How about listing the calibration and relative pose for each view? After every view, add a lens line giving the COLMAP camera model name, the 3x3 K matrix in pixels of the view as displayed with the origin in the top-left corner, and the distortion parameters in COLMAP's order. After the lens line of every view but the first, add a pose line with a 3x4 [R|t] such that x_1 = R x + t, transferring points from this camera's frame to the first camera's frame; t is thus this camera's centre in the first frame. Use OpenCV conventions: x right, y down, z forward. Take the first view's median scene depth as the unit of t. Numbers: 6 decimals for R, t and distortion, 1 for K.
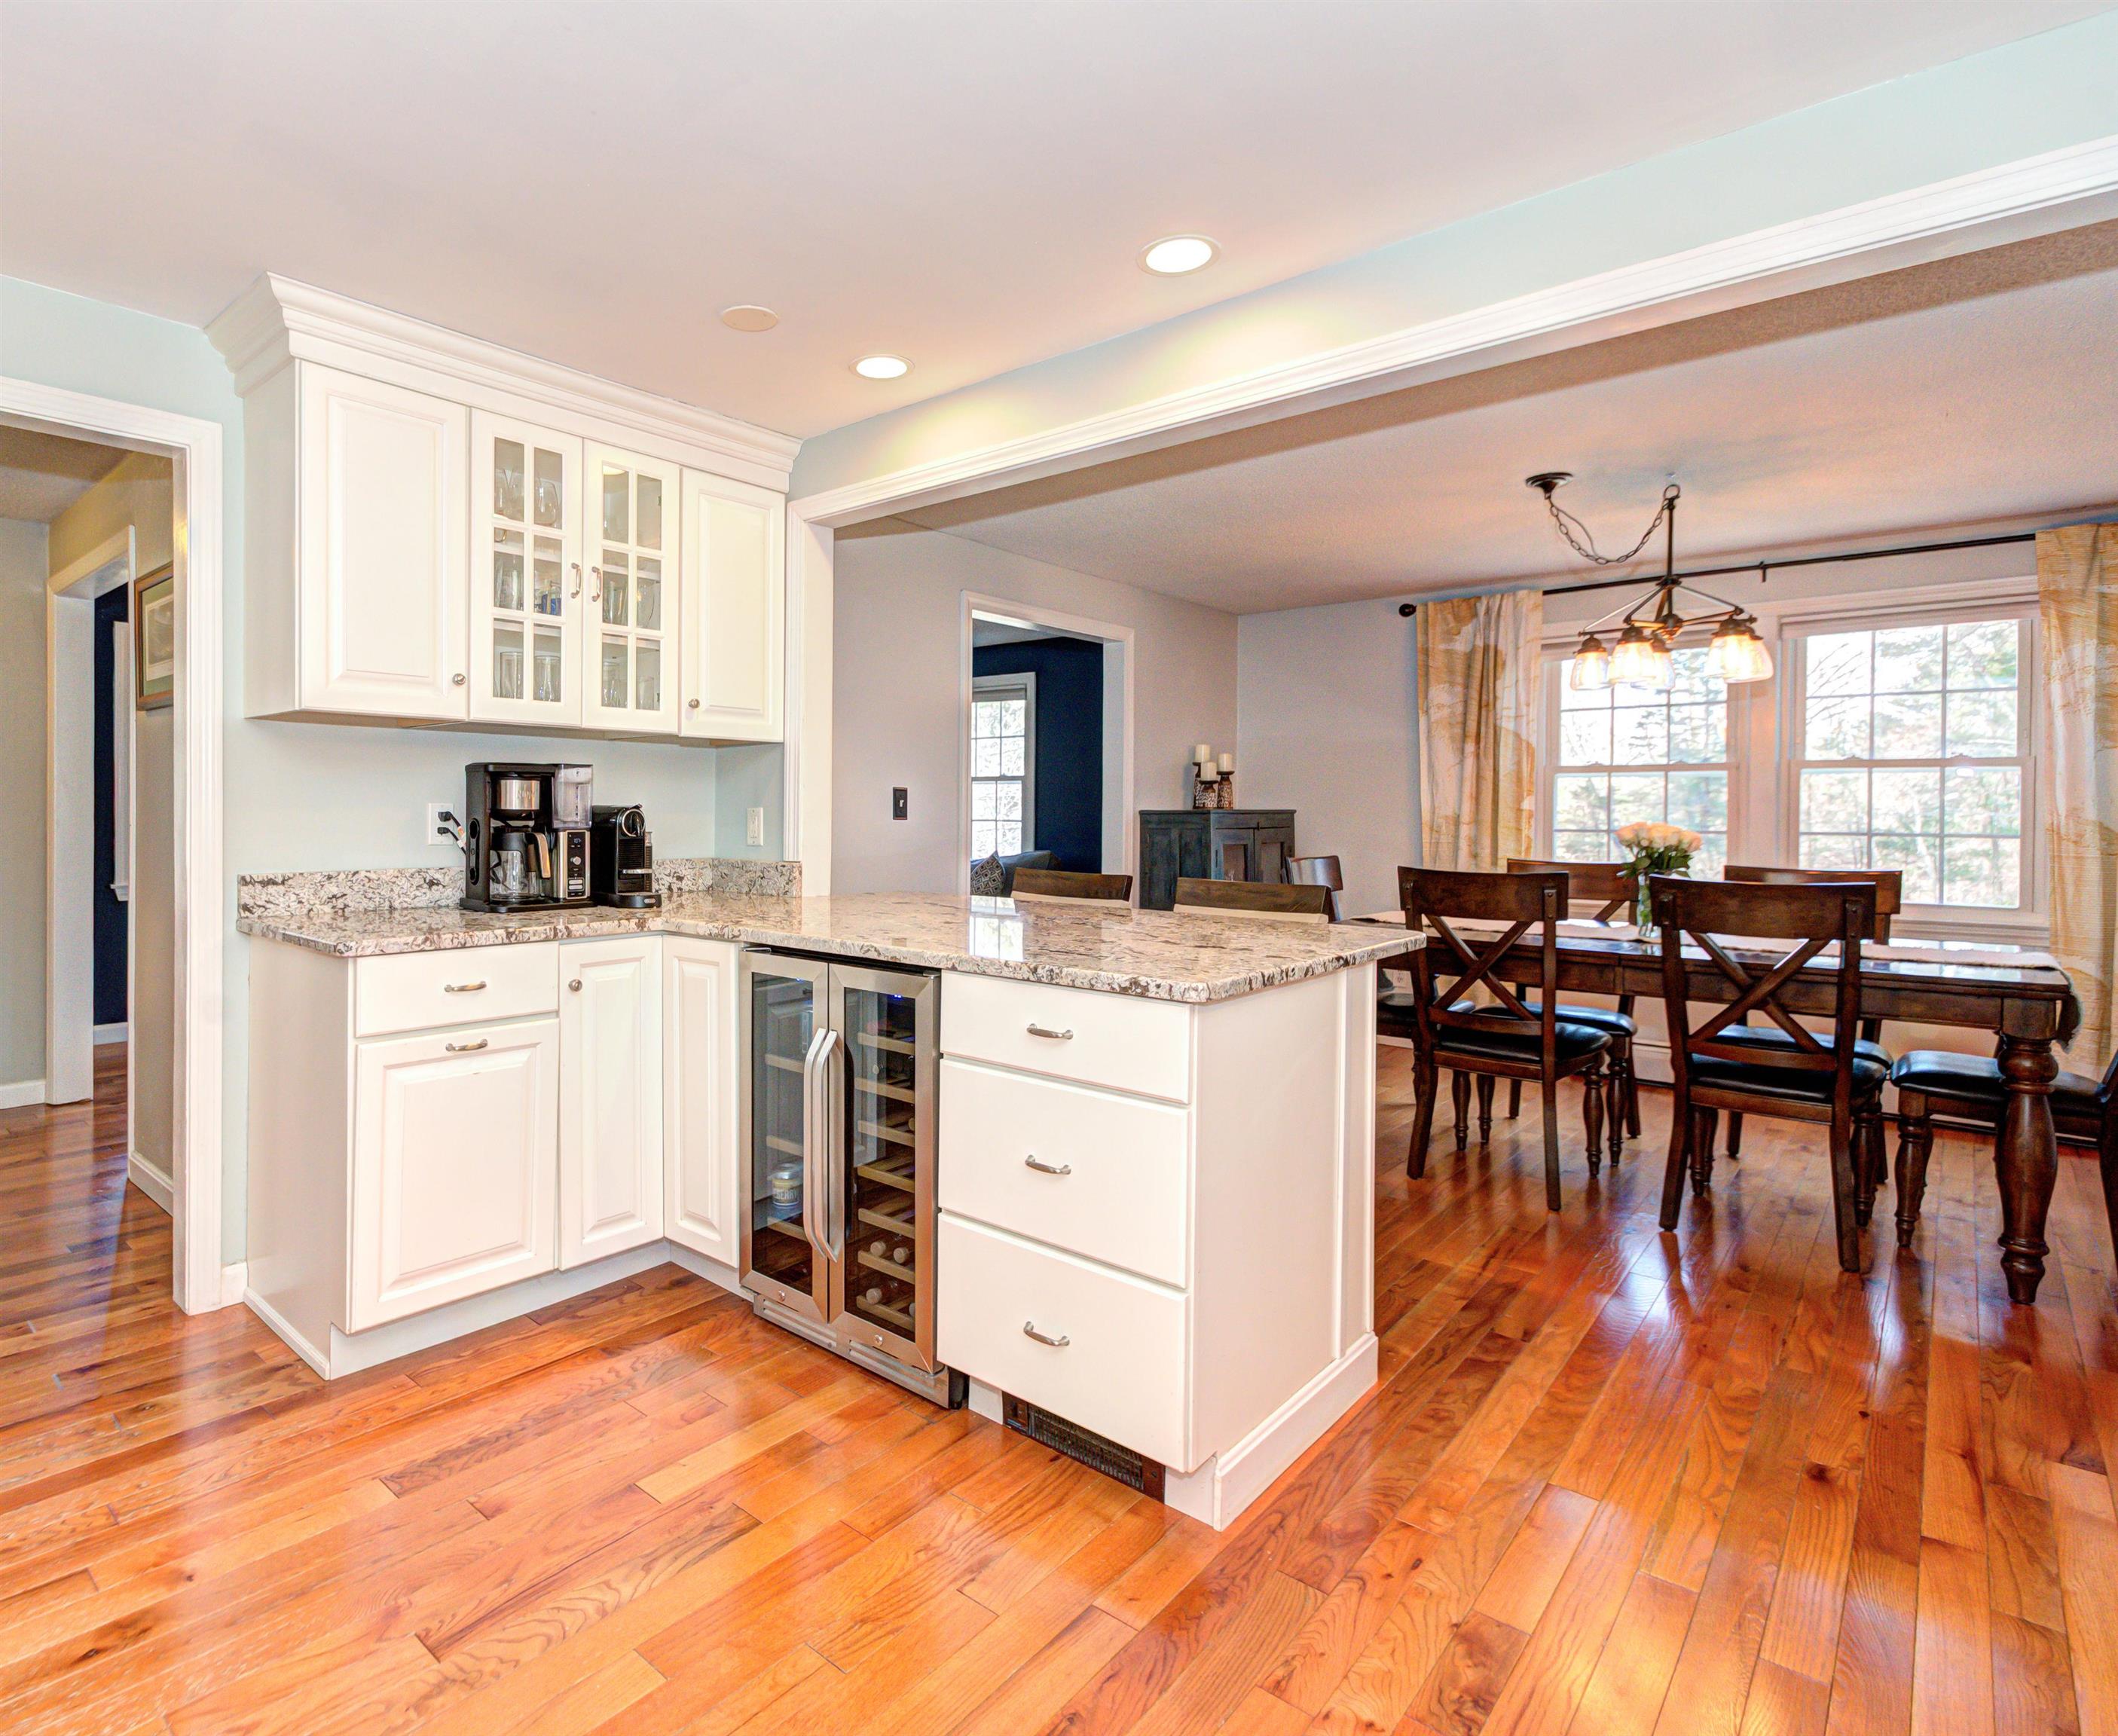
lens RADIAL K [[1120.8, 0, 893.8], [0, 1120.8, 816.5], [0, 0, 1]] dist [-0.002774, -0.000176]
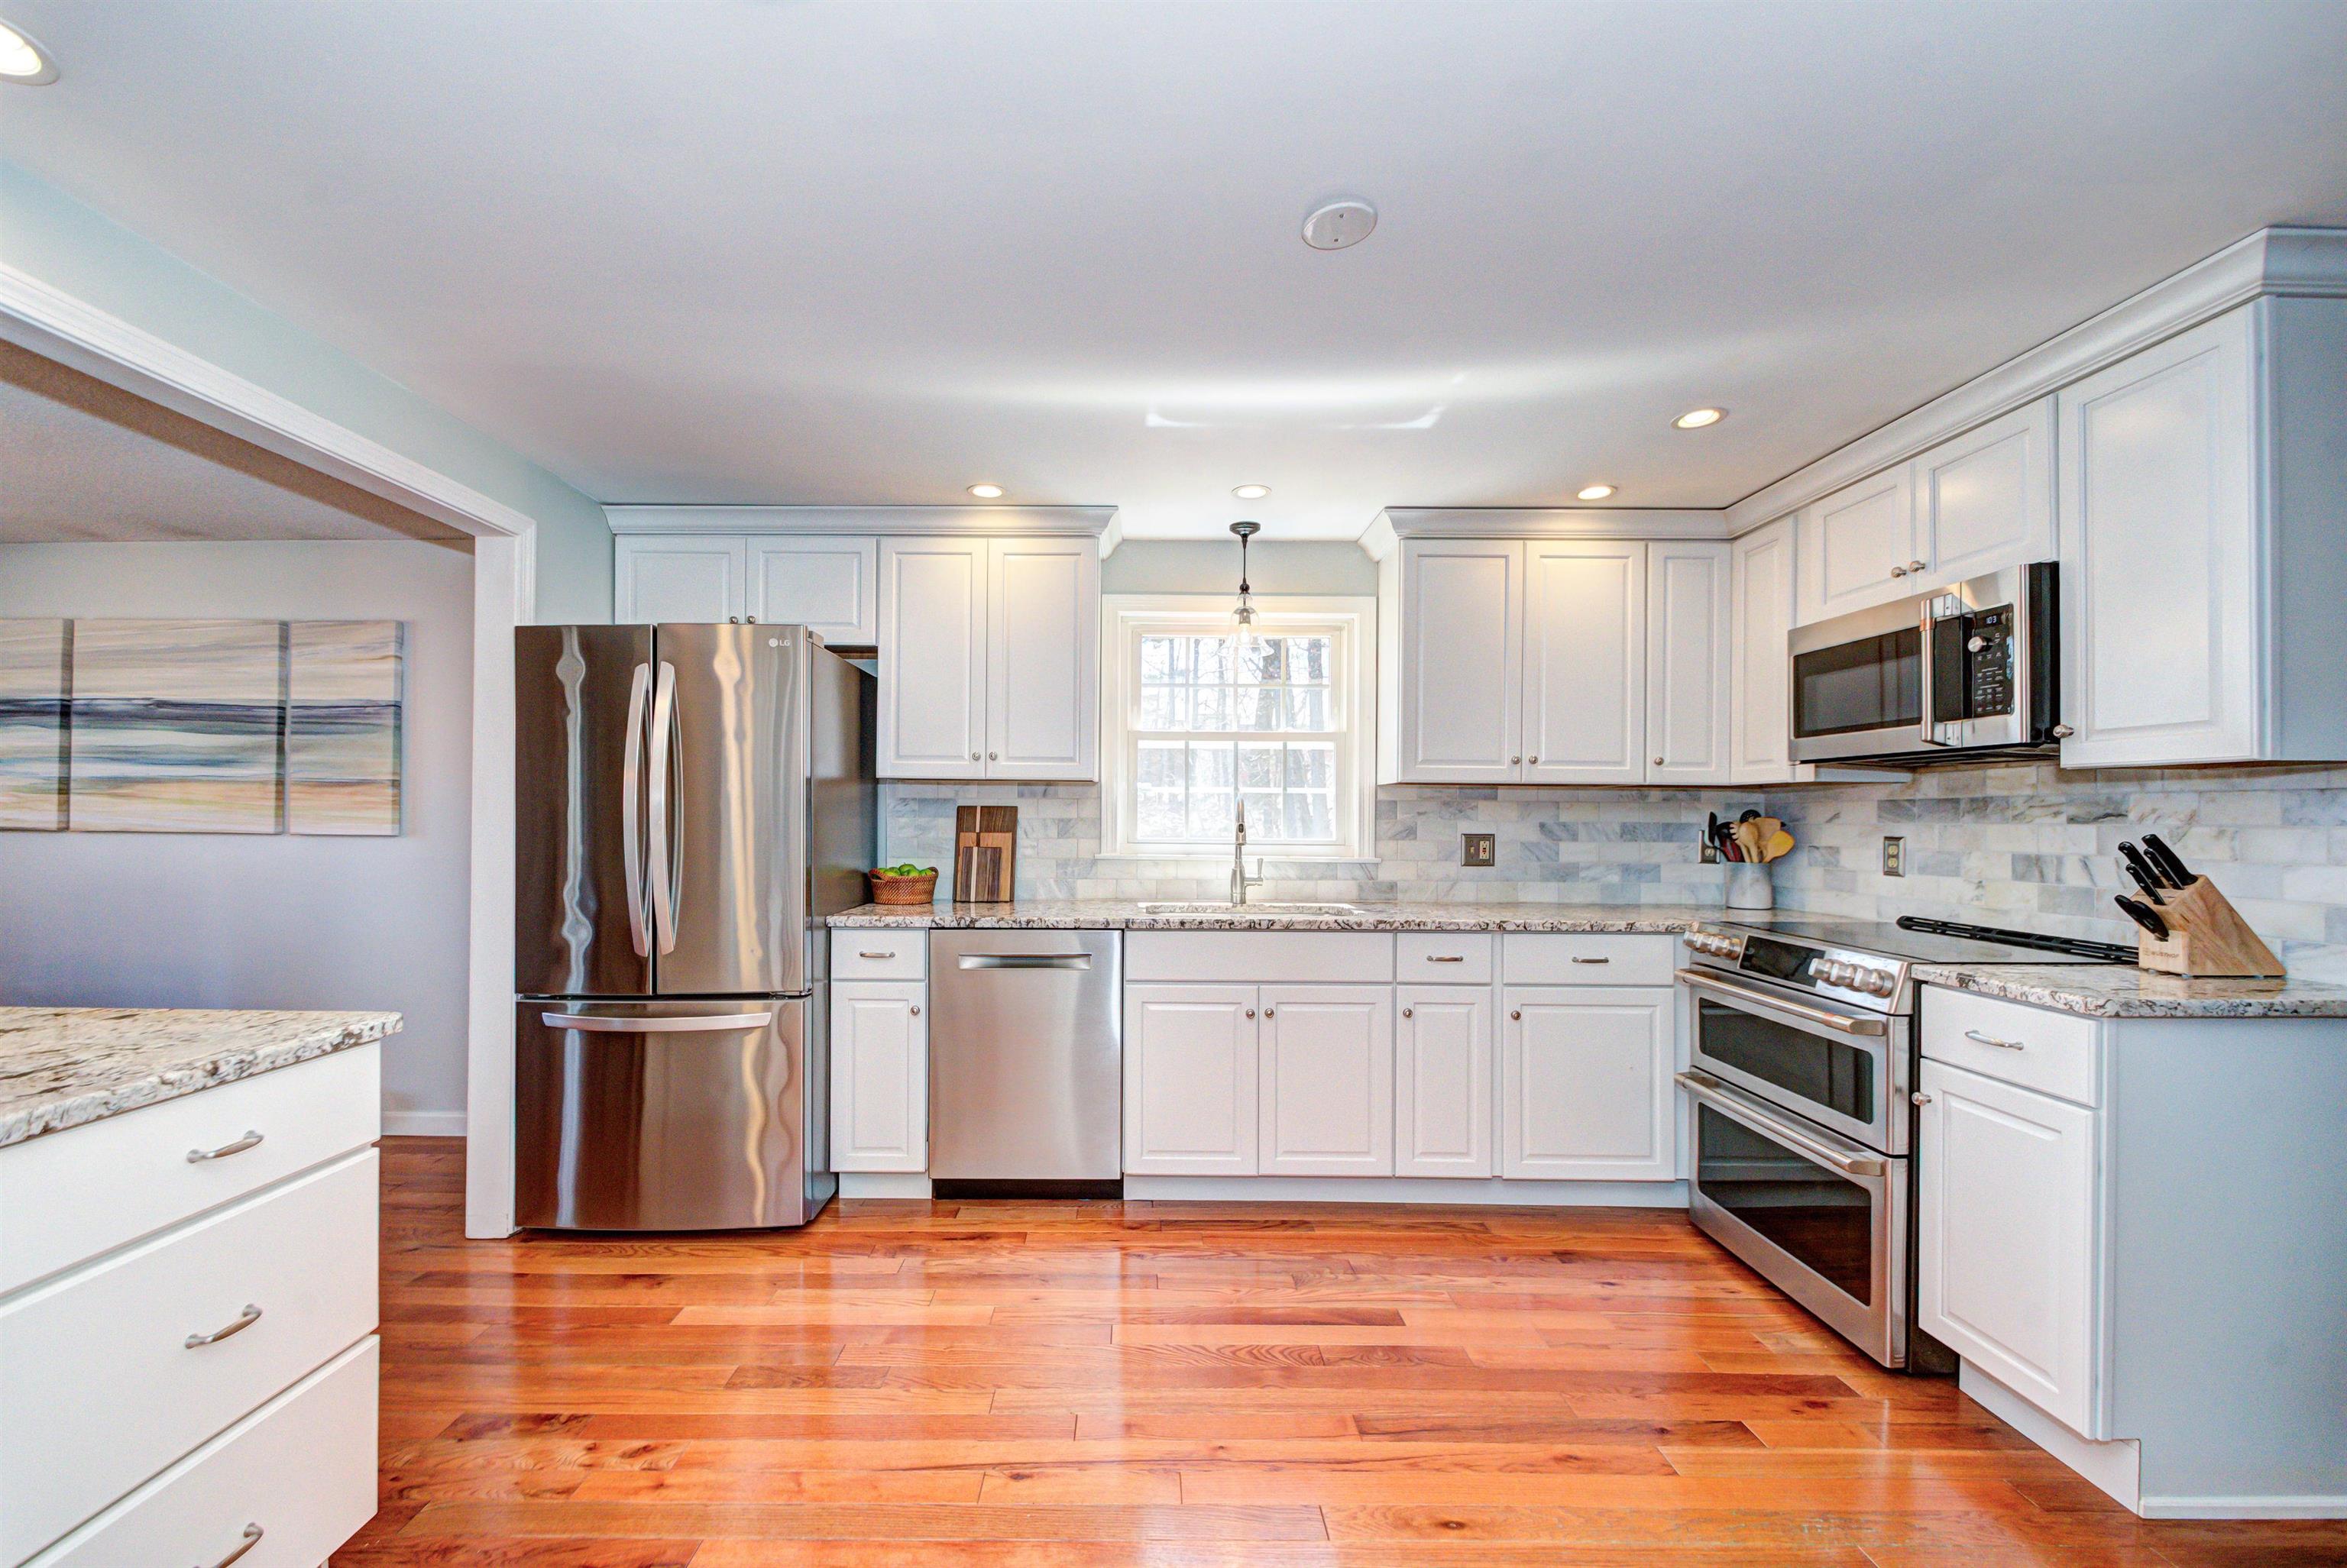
lens RADIAL K [[930.8, 0, 1133.8], [0, 930.8, 808.8], [0, 0, 1]] dist [-0.000805, -0.004709]
pose [[-0.676148, -0.004953, 0.736749, -0.505662], [-0.004275, 0.999987, 0.002798, -0.026496], [-0.736753, -0.001258, -0.676161, 0.677047]]
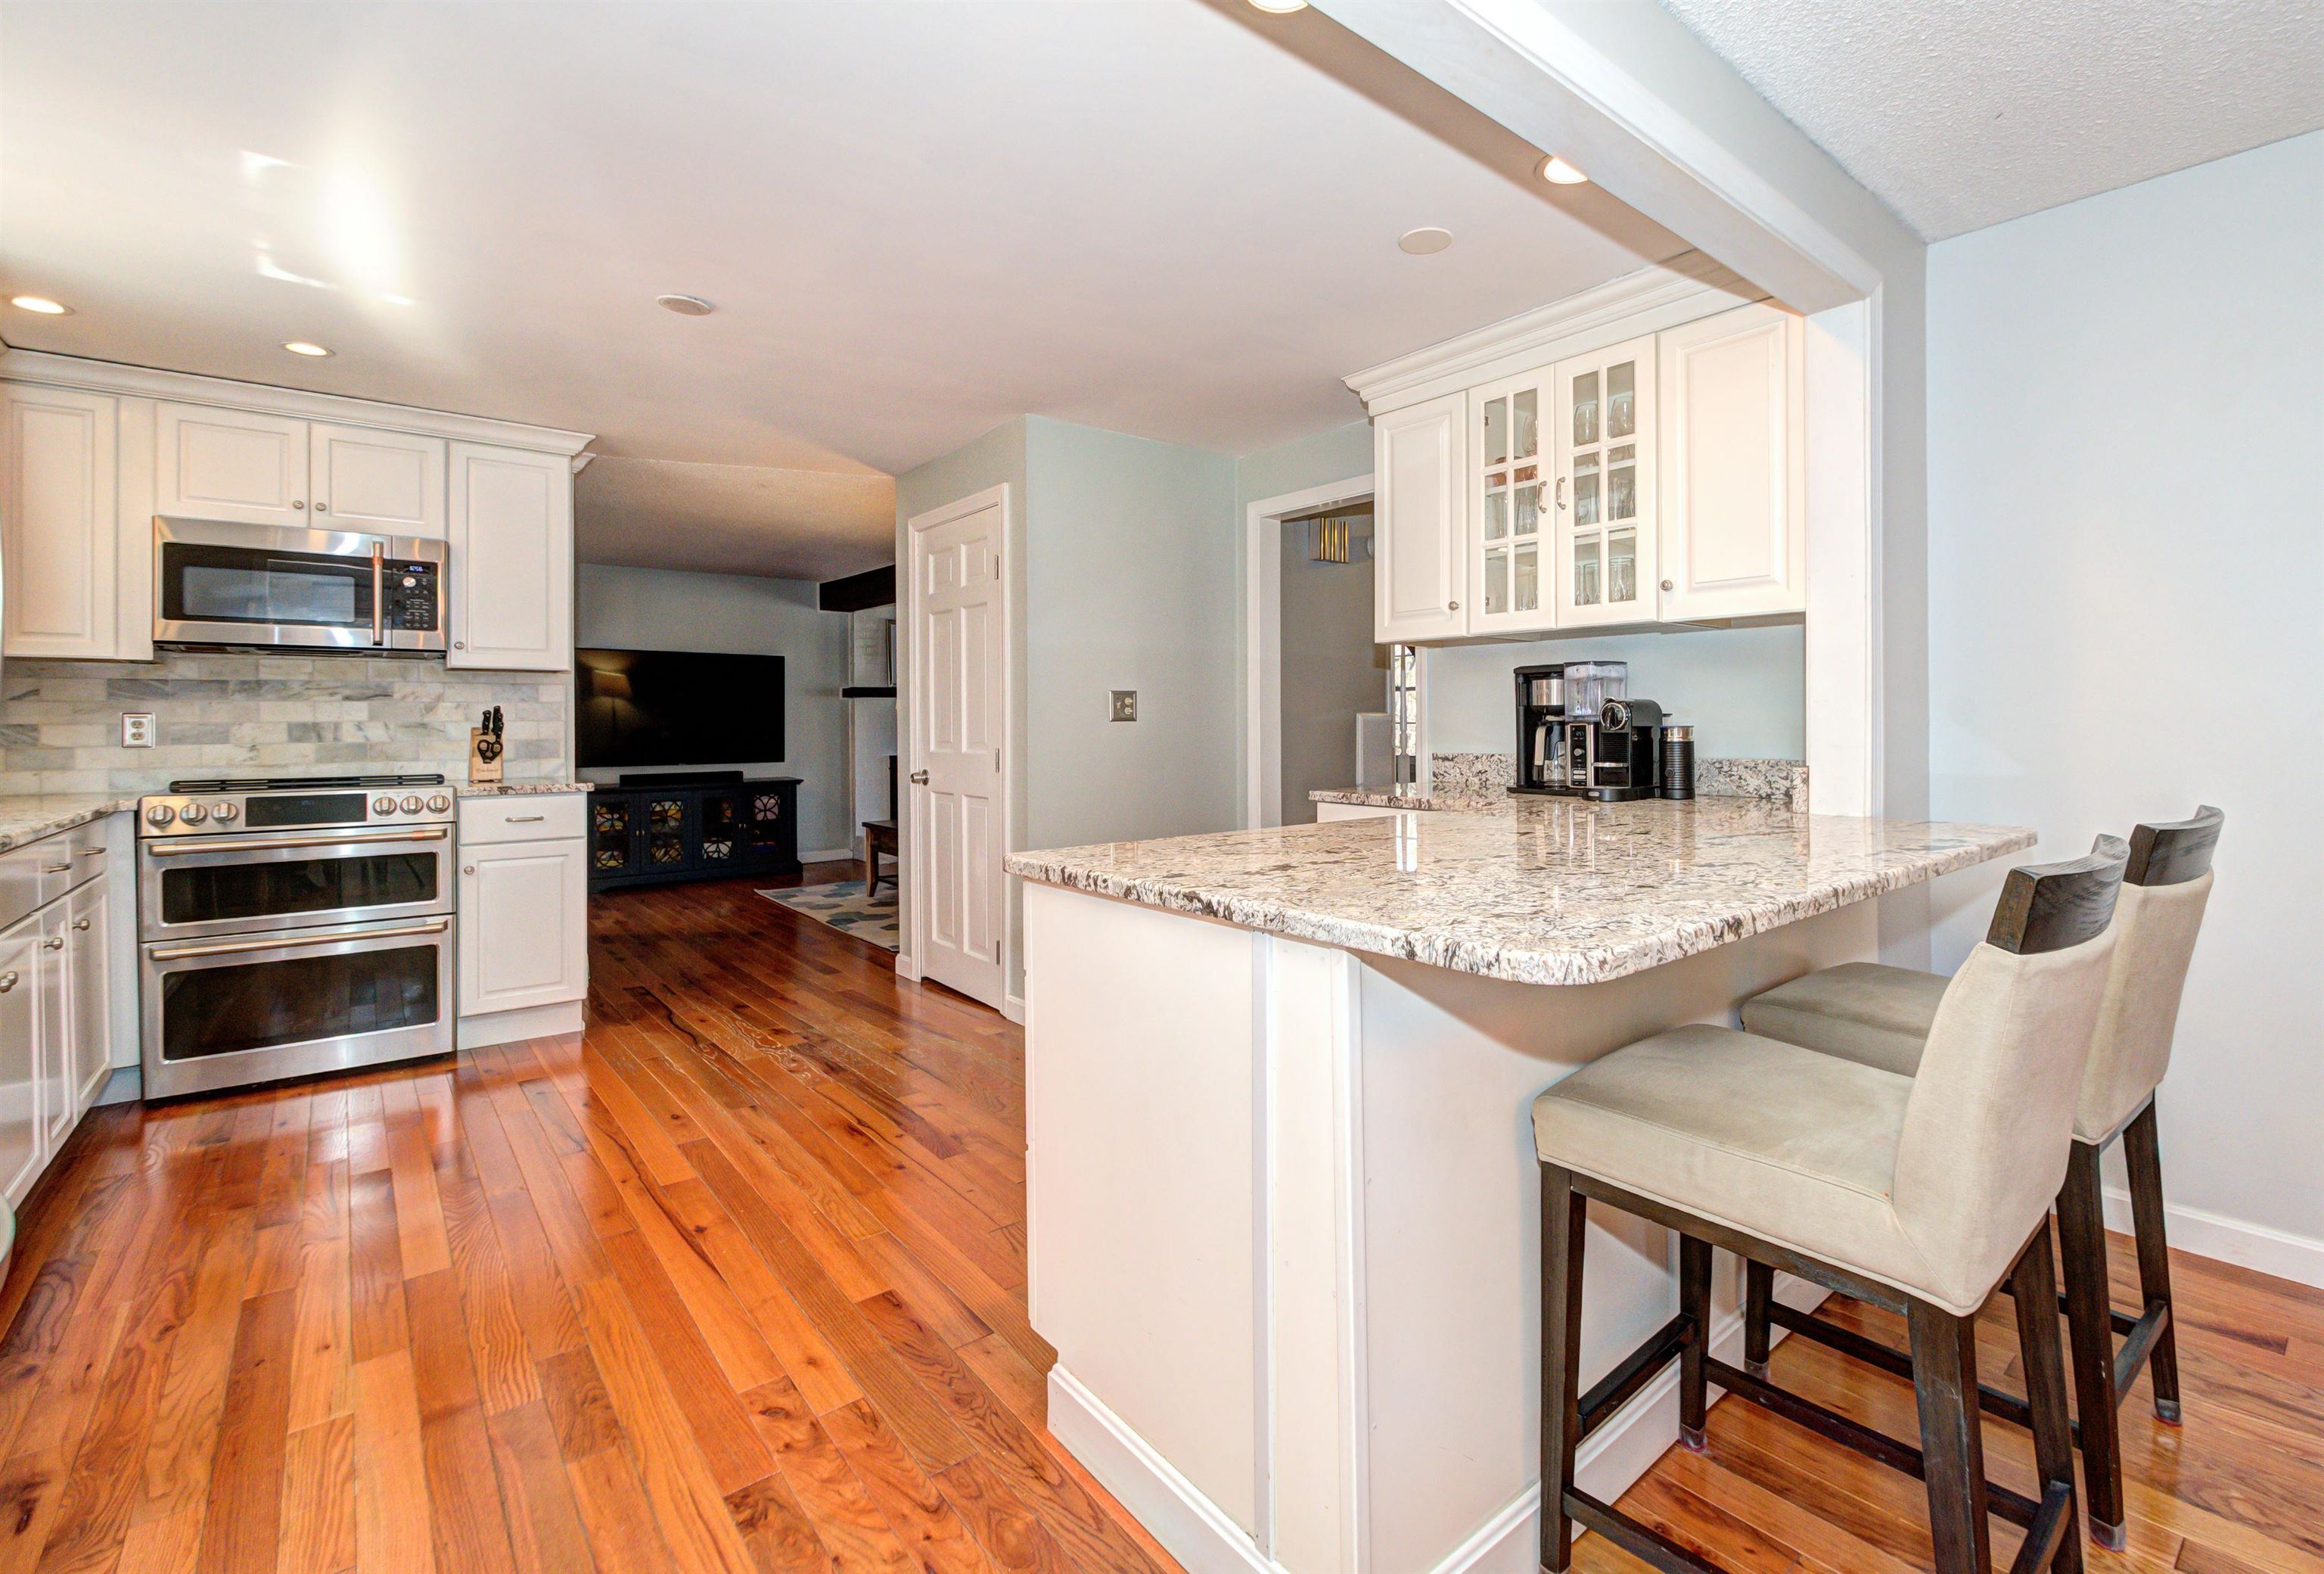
lens RADIAL K [[1039.6, 0, 1266.4], [0, 1039.6, 725.8], [0, 0, 1]] dist [-0.010236, -0.002739]
pose [[-0.089142, -0.002757, -0.996015, 0.773792], [-0.002473, 0.999994, -0.002547, 0.018619], [0.996016, 0.002236, -0.089148, 0.836130]]
